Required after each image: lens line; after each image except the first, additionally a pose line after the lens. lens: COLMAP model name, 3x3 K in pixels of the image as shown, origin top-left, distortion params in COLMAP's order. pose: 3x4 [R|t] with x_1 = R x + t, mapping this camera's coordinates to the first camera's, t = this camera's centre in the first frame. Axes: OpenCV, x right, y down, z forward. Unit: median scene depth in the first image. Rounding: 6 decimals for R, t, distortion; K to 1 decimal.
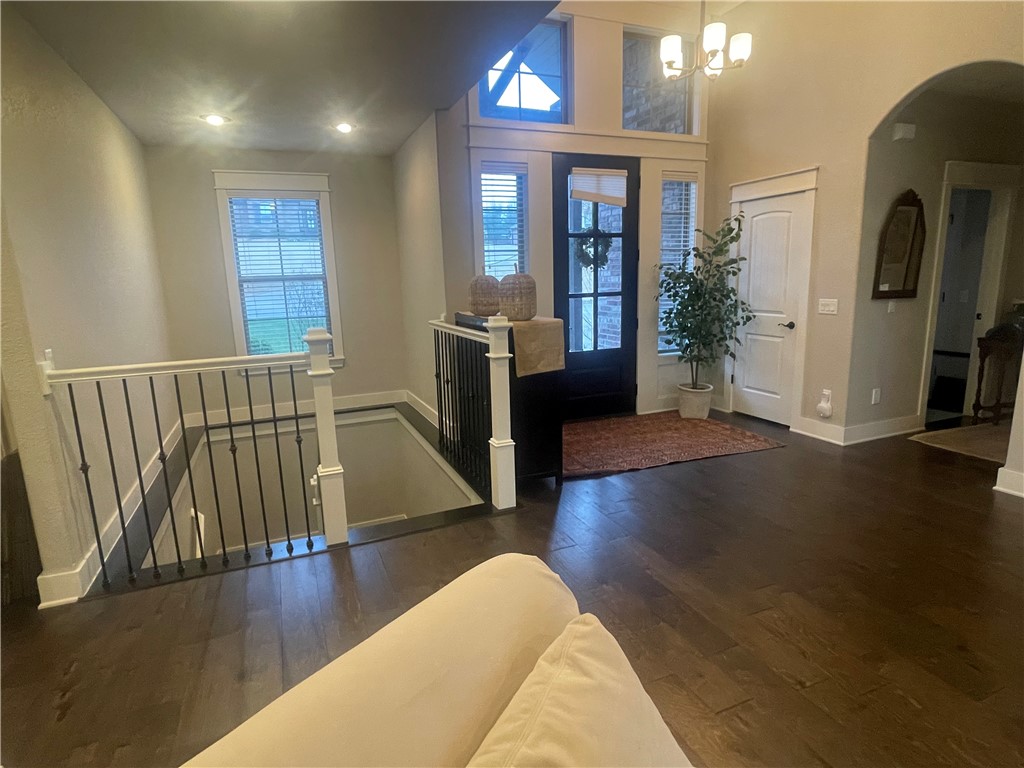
lens RADIAL K [[549.3, 0, 512.8], [0, 549.3, 383.5], [0, 0, 1]] dist [0.004270, -0.000806]
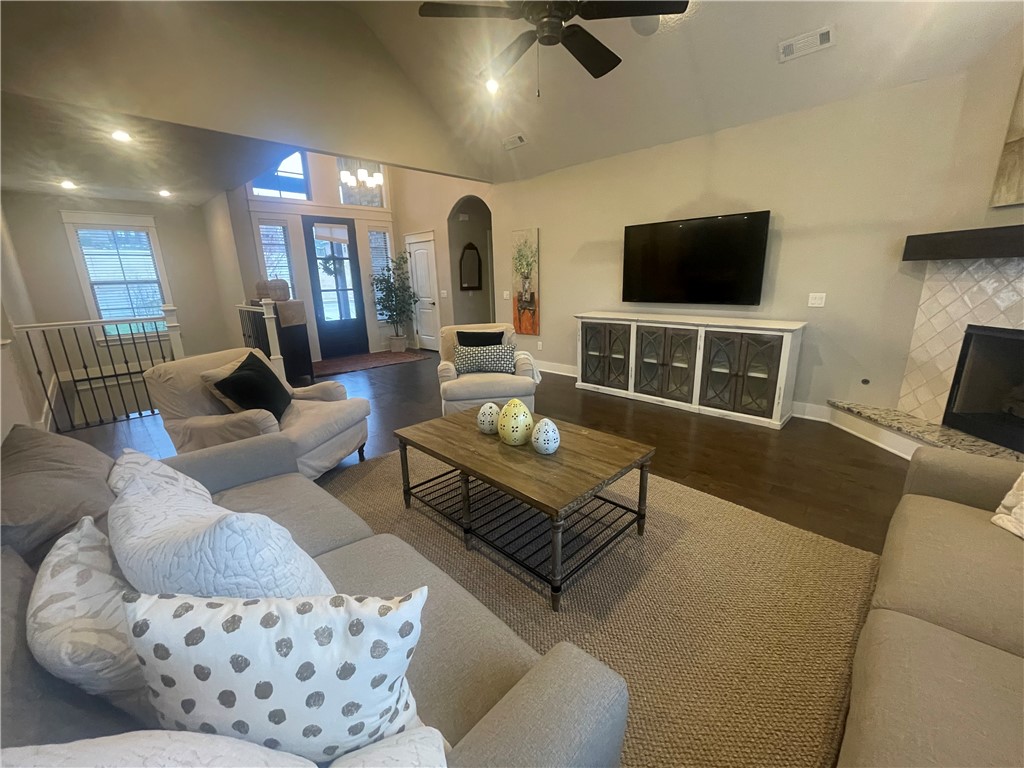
lens RADIAL K [[412.7, 0, 510.2], [0, 412.7, 382.0], [0, 0, 1]] dist [0.001015, 0.000083]
pose [[0.924873, -0.092337, 0.368896, 0.150857], [0.075631, 0.995357, 0.059528, 0.118874], [-0.372680, -0.027156, 0.927563, -0.578047]]
